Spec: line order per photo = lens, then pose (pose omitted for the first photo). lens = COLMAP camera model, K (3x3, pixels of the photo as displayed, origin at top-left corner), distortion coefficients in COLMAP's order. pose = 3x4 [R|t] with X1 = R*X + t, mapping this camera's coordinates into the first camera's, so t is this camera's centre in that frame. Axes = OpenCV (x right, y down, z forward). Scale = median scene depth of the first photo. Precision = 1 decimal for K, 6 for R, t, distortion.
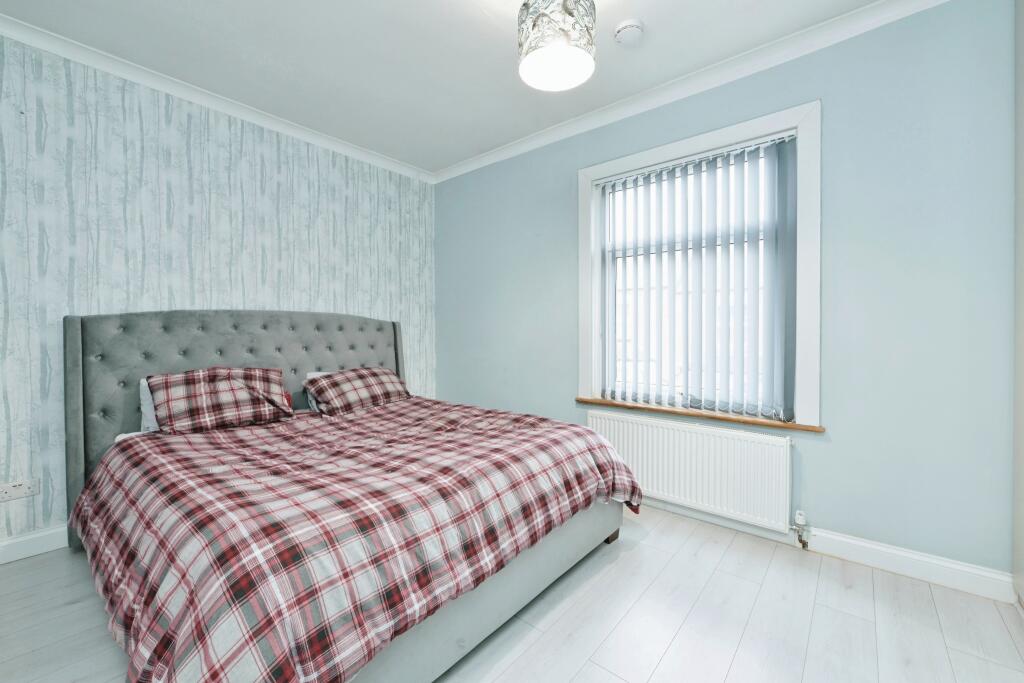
lens RADIAL K [[415.9, 0, 512.6], [0, 415.9, 340.1], [0, 0, 1]] dist [-0.003213, -0.000056]
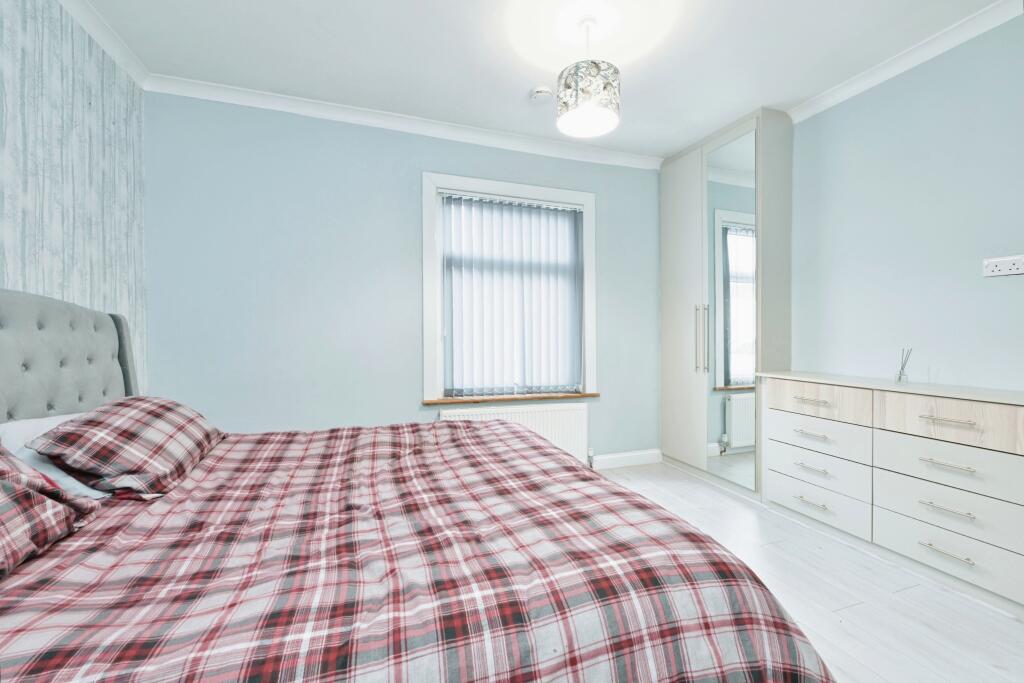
lens RADIAL K [[415.9, 0, 513.4], [0, 415.9, 338.7], [0, 0, 1]] dist [-0.003213, -0.000056]
pose [[0.510081, -0.004560, 0.860114, -0.659109], [0.011662, 0.999931, -0.001615, -0.005878], [-0.860047, 0.010855, 0.510099, 0.347811]]
